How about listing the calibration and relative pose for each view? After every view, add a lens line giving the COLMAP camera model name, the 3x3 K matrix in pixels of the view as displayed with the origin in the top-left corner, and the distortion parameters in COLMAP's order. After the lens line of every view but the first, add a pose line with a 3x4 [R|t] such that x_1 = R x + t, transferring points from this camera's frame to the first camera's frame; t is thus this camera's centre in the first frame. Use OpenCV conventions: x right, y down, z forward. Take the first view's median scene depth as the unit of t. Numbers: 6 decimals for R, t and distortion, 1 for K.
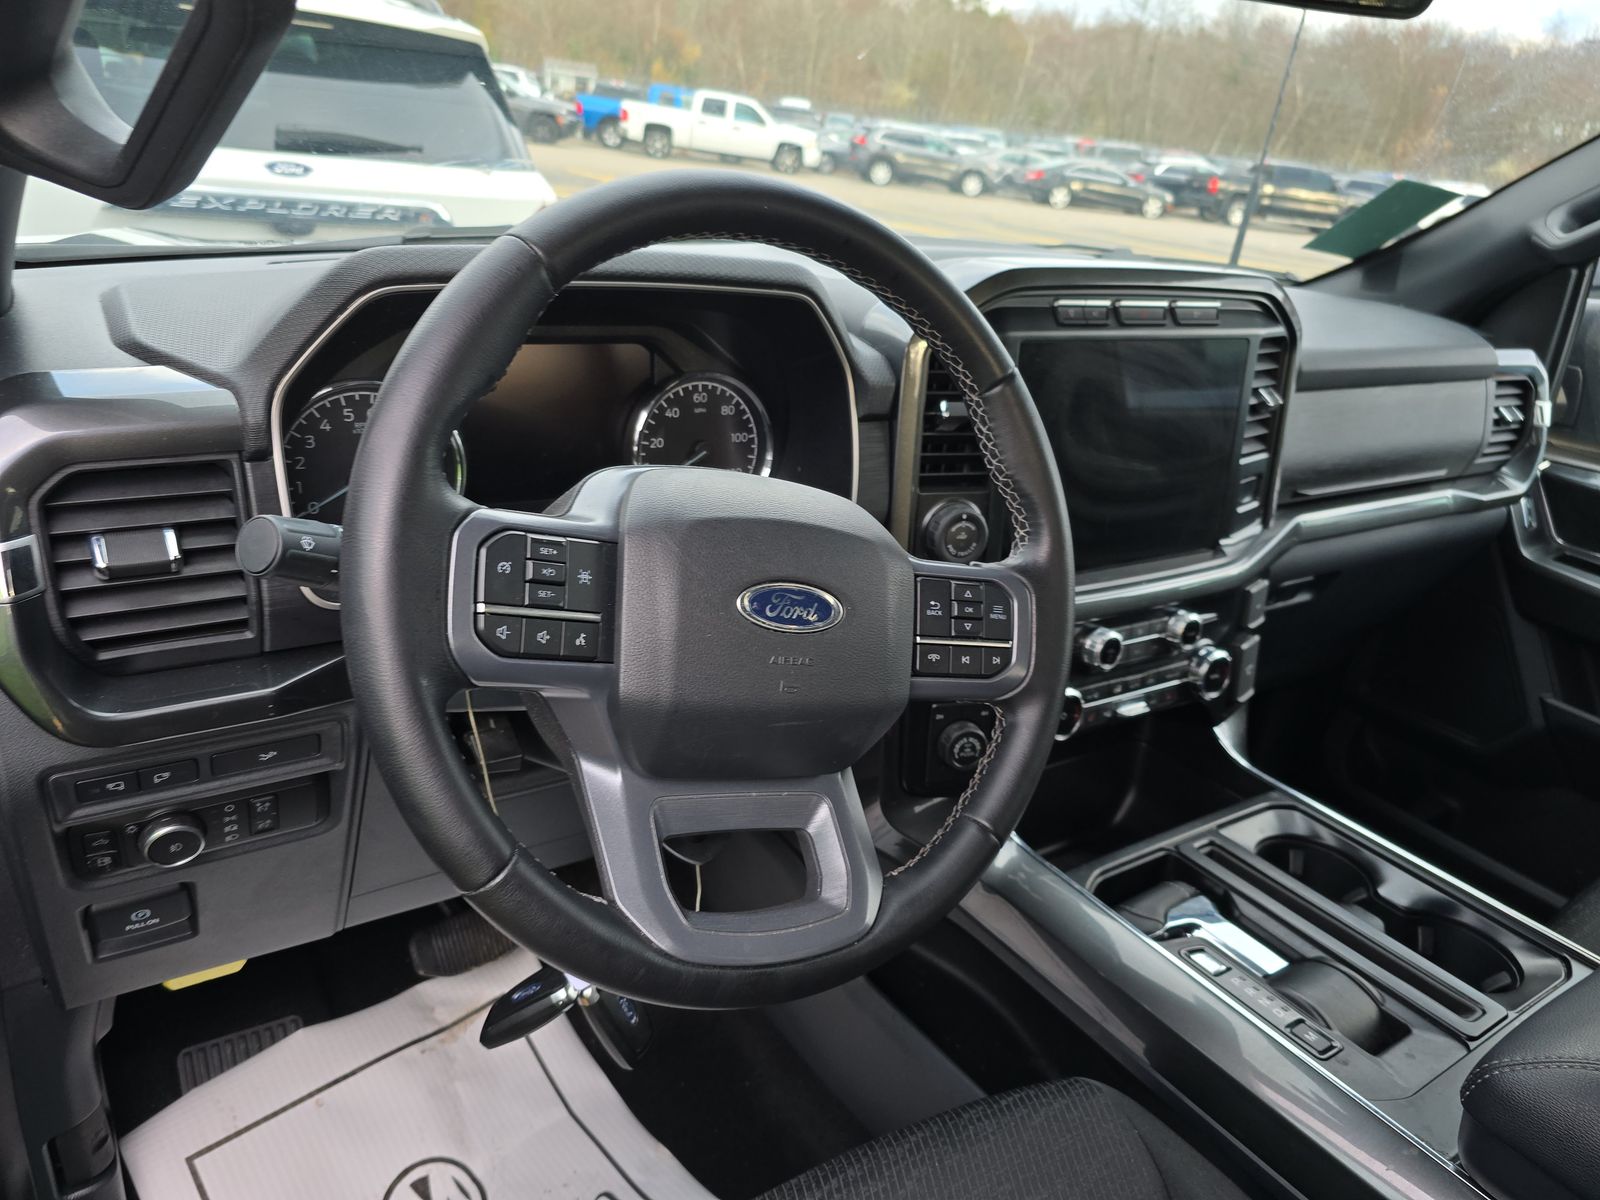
lens RADIAL K [[1085.7, 0, 800.0], [0, 1085.7, 600.0], [0, 0, 1]] dist [0.065613, -0.059263]
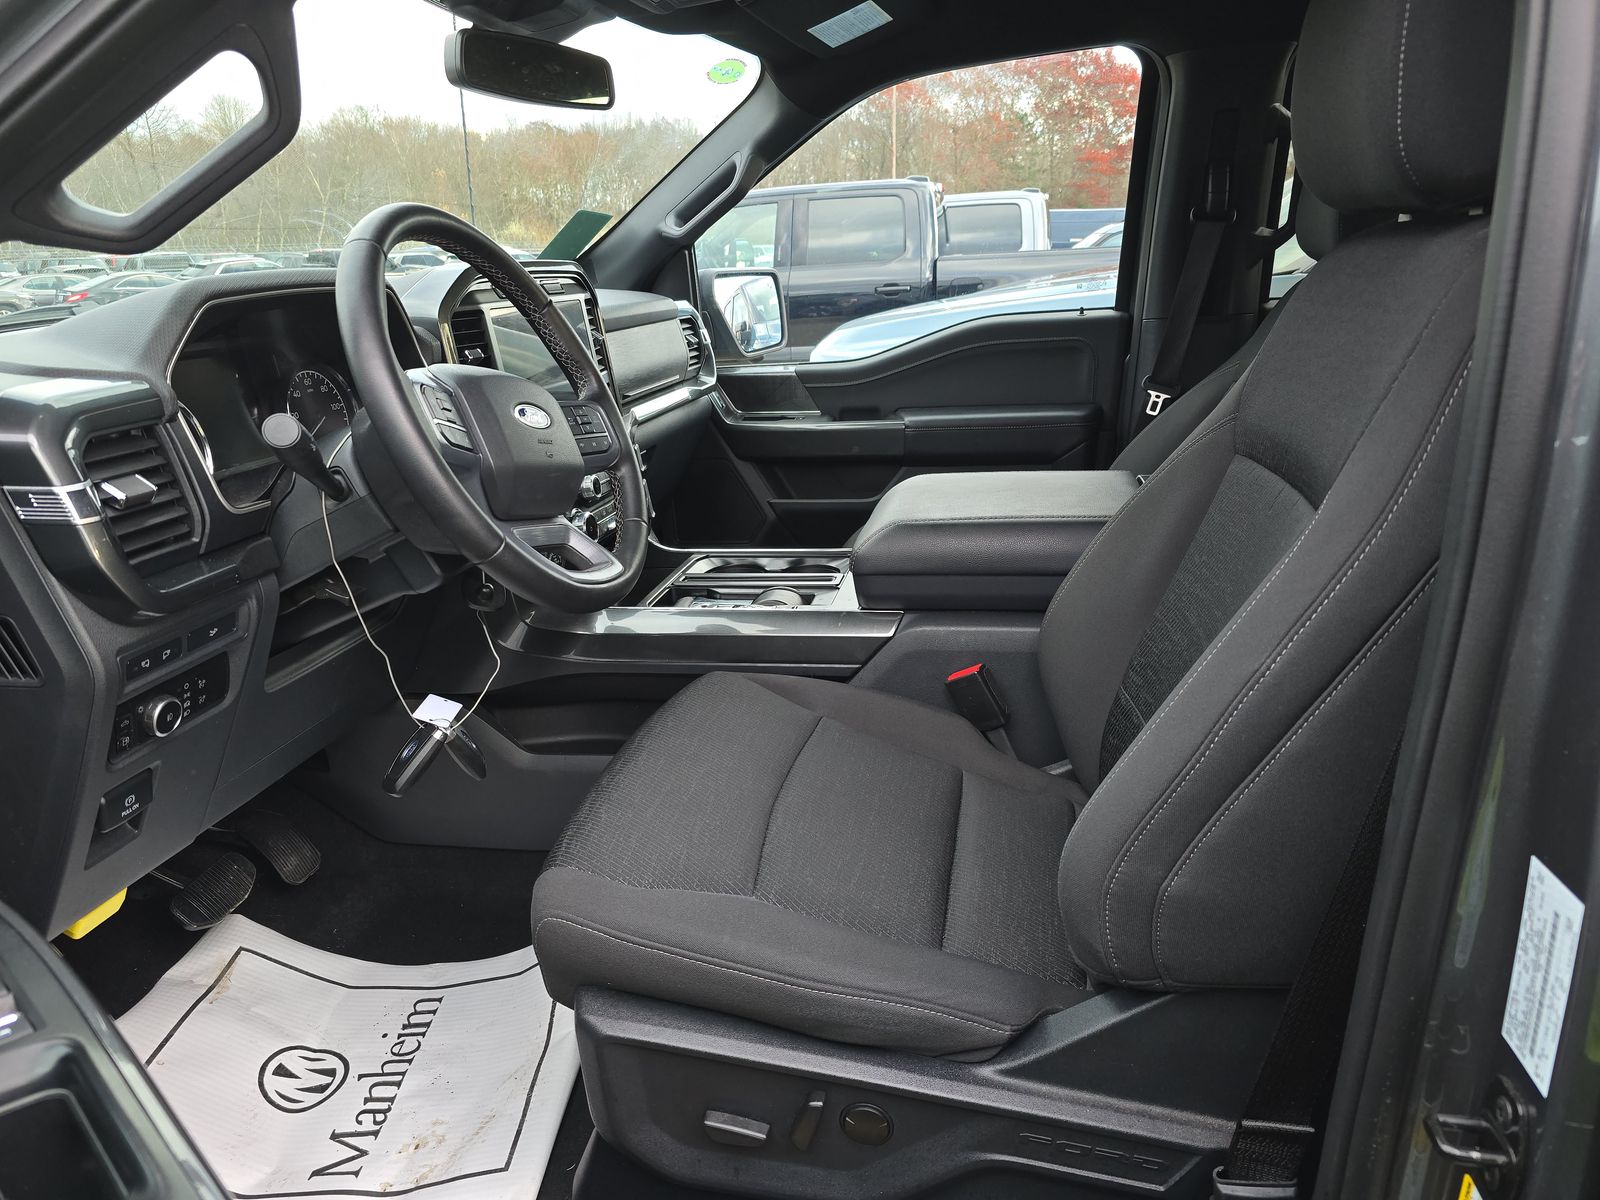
lens RADIAL K [[1085.7, 0, 800.0], [0, 1085.7, 600.0], [0, 0, 1]] dist [0.065613, -0.059263]
pose [[0.701652, -0.336800, 0.627893, -0.504472], [0.381666, 0.921799, 0.067950, 0.180159], [-0.601677, 0.191968, 0.775327, -0.364419]]
